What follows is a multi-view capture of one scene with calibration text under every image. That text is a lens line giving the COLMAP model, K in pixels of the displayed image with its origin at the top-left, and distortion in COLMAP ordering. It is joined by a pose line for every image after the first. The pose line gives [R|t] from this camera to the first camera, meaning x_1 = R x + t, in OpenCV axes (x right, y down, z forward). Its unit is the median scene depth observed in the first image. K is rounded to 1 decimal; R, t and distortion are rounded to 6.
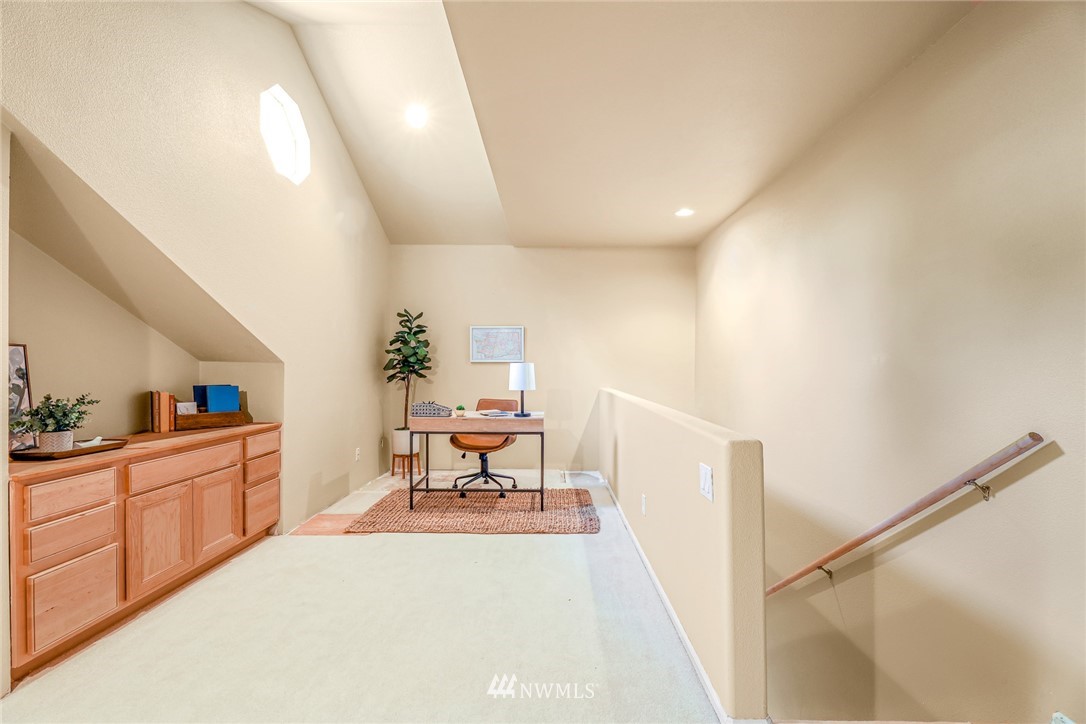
lens RADIAL K [[445.8, 0, 545.2], [0, 445.8, 369.3], [0, 0, 1]] dist [-0.002137, -0.000895]
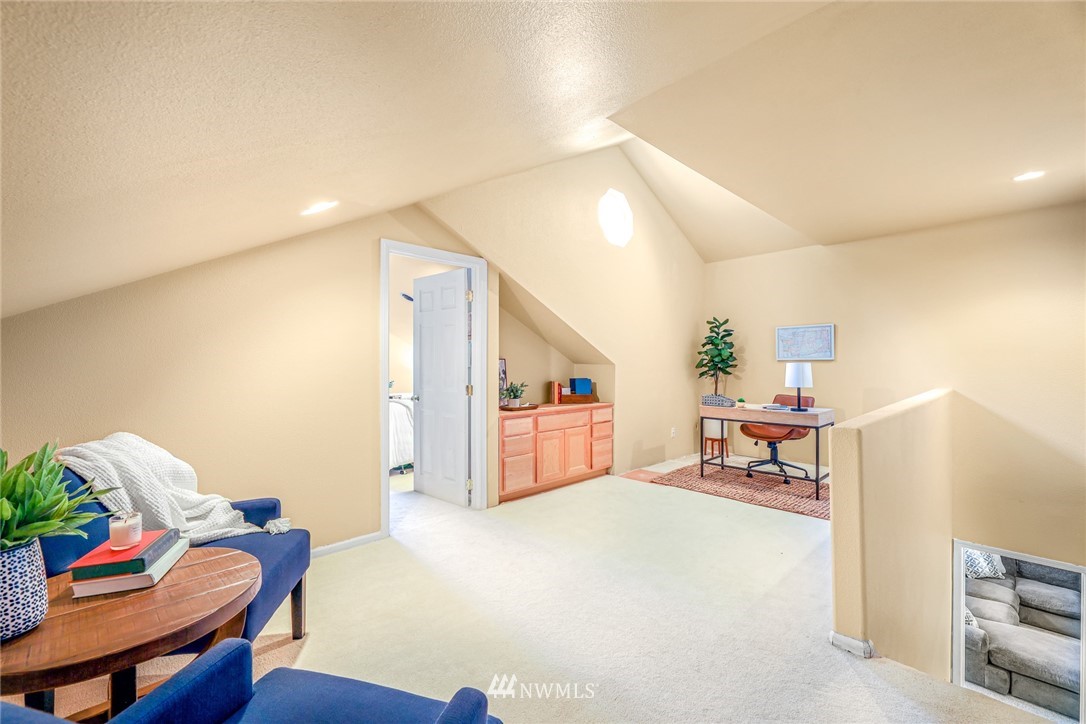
lens RADIAL K [[445.8, 0, 545.2], [0, 445.8, 369.3], [0, 0, 1]] dist [-0.002137, -0.000895]
pose [[0.699545, 0.003286, -0.714581, 0.365053], [0.005872, 0.999929, 0.010347, -0.015816], [0.714565, -0.011434, 0.699476, -0.267124]]
